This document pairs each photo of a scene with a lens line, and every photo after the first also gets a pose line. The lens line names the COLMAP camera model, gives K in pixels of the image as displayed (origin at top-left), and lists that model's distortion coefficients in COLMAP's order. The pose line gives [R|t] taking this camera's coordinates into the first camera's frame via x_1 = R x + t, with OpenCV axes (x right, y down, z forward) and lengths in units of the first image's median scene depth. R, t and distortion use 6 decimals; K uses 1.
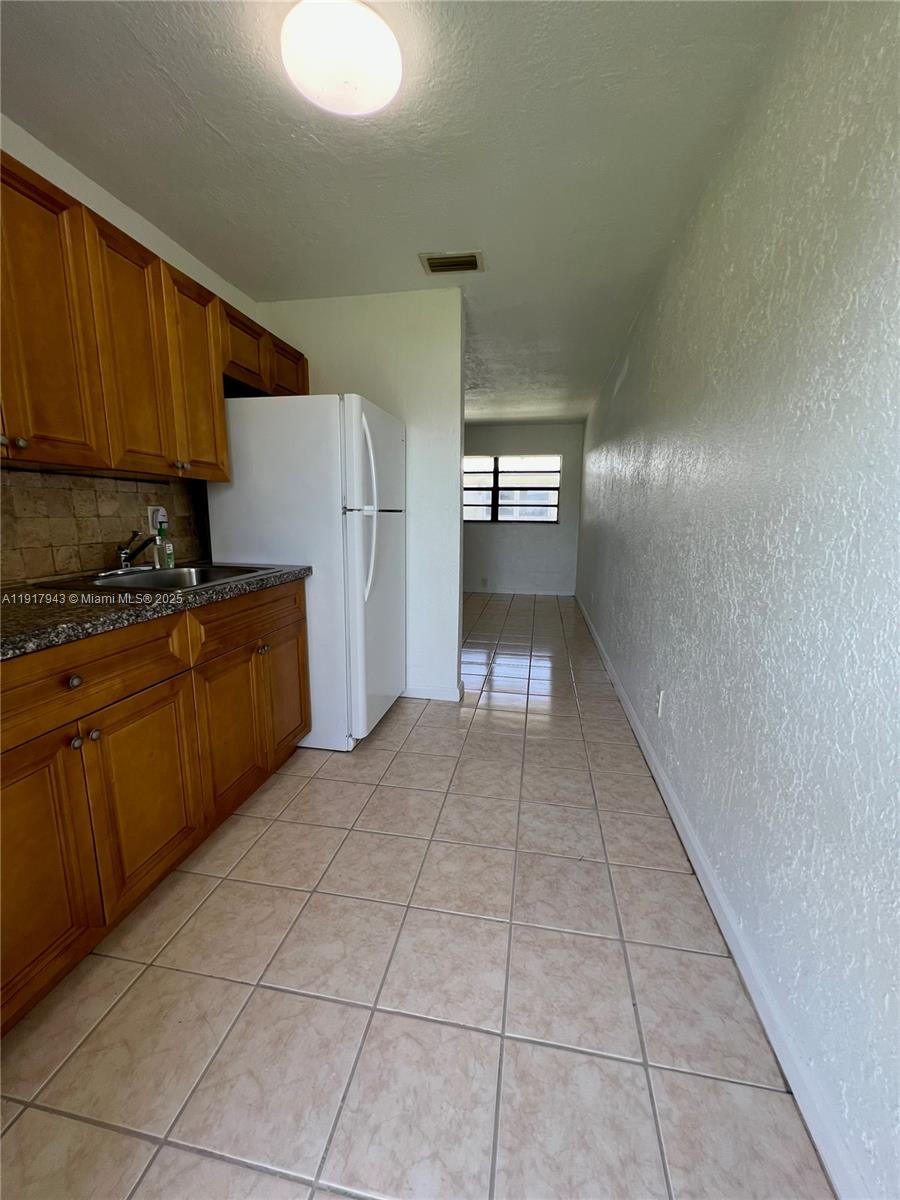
lens RADIAL K [[481.4, 0, 450.0], [0, 481.4, 600.0], [0, 0, 1]] dist [-0.000739, 0.000089]
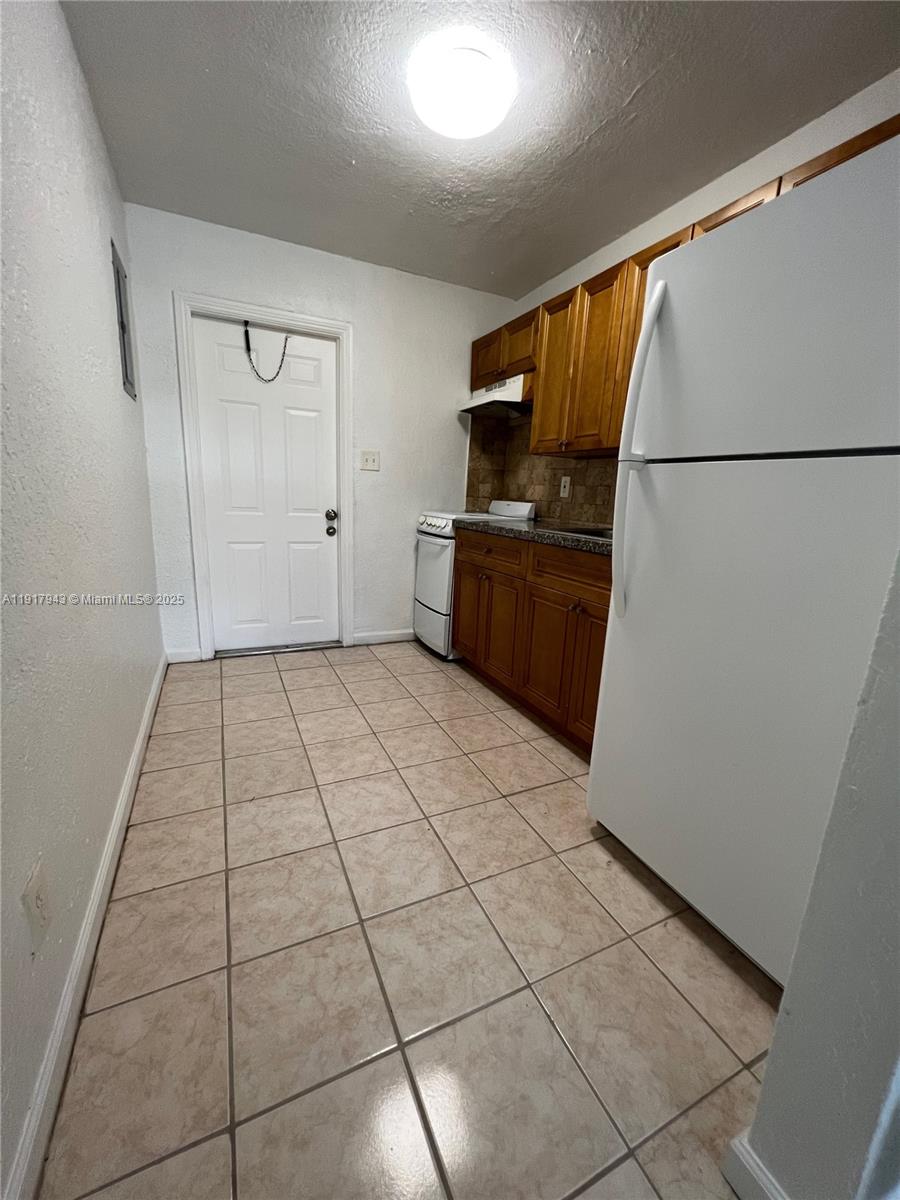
lens RADIAL K [[481.4, 0, 450.0], [0, 481.4, 600.0], [0, 0, 1]] dist [-0.000739, 0.000089]
pose [[-0.810271, 0.088328, -0.579361, 0.471261], [-0.152154, 0.922973, 0.353511, -0.264379], [0.565959, 0.374592, -0.734419, 1.770516]]
